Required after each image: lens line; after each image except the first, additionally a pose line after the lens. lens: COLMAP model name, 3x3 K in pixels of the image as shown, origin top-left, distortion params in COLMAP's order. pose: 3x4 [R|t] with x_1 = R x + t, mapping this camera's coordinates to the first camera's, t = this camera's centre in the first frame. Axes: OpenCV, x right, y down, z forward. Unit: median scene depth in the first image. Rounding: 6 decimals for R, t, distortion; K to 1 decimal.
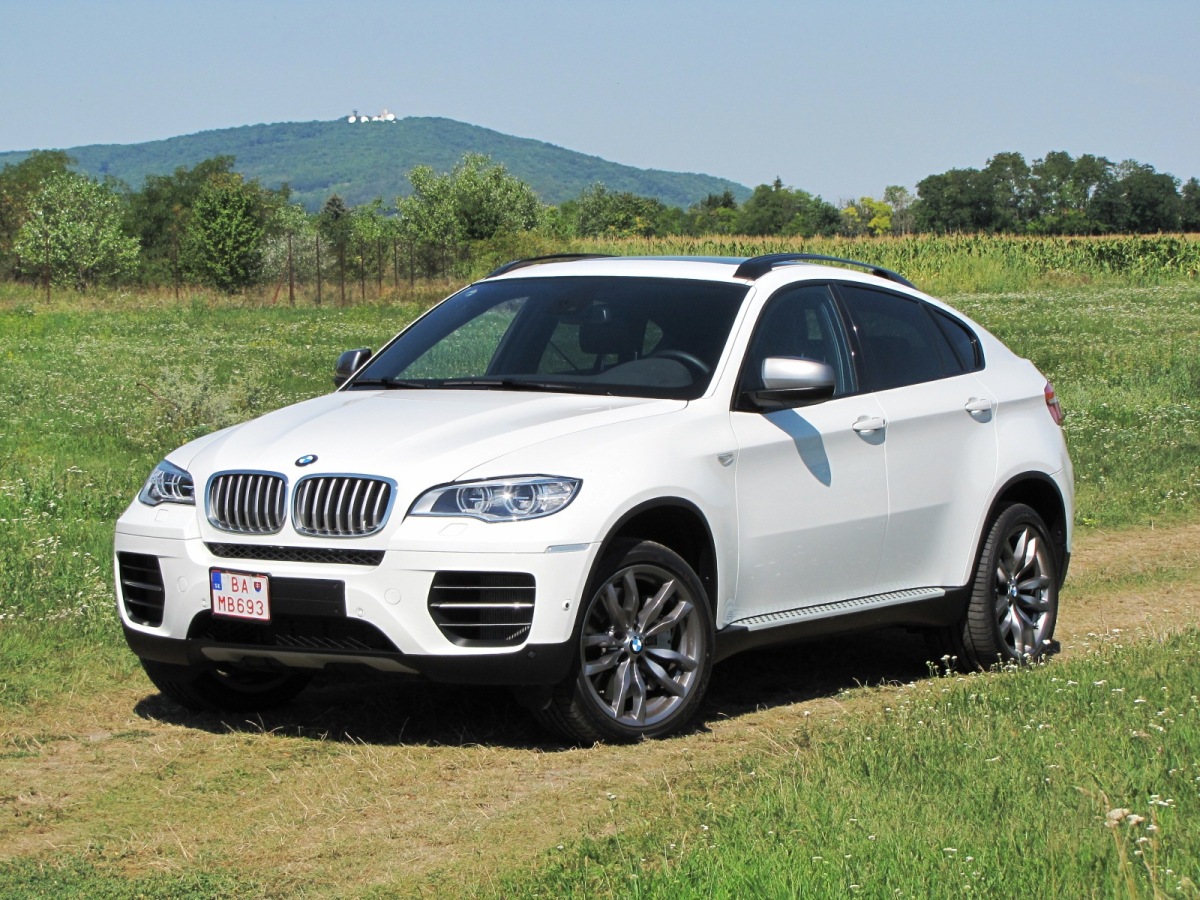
lens RADIAL K [[3688.9, 0, 595.3], [0, 3688.9, 451.7], [0, 0, 1]] dist [0.309311, 0.000000]
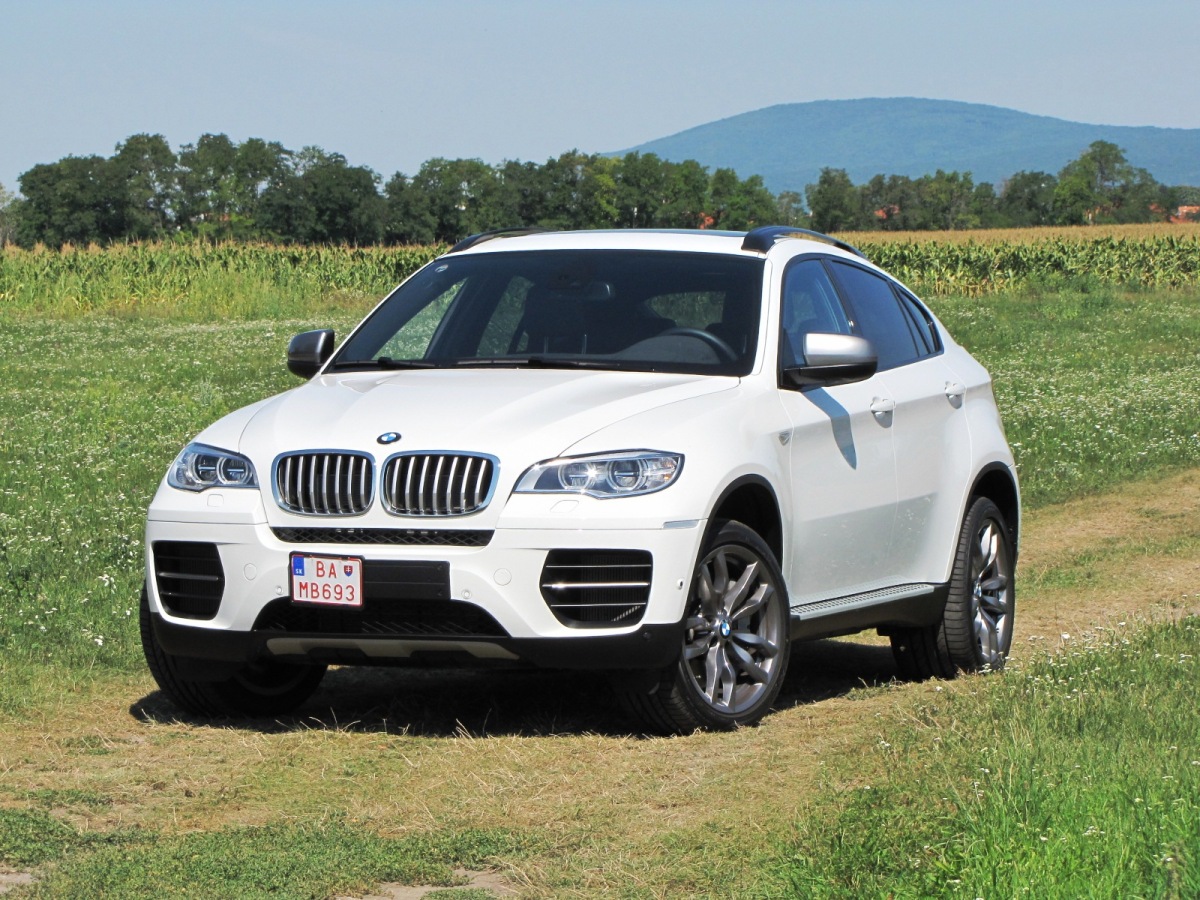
lens RADIAL K [[5166.8, 0, 602.6], [0, 5166.8, 450.9], [0, 0, 1]] dist [0.455634, 0.000000]
pose [[0.980293, -0.008064, 0.197385, -0.280328], [0.011923, 0.999760, -0.018372, 0.029982], [-0.197190, 0.020363, 0.980154, -0.304990]]
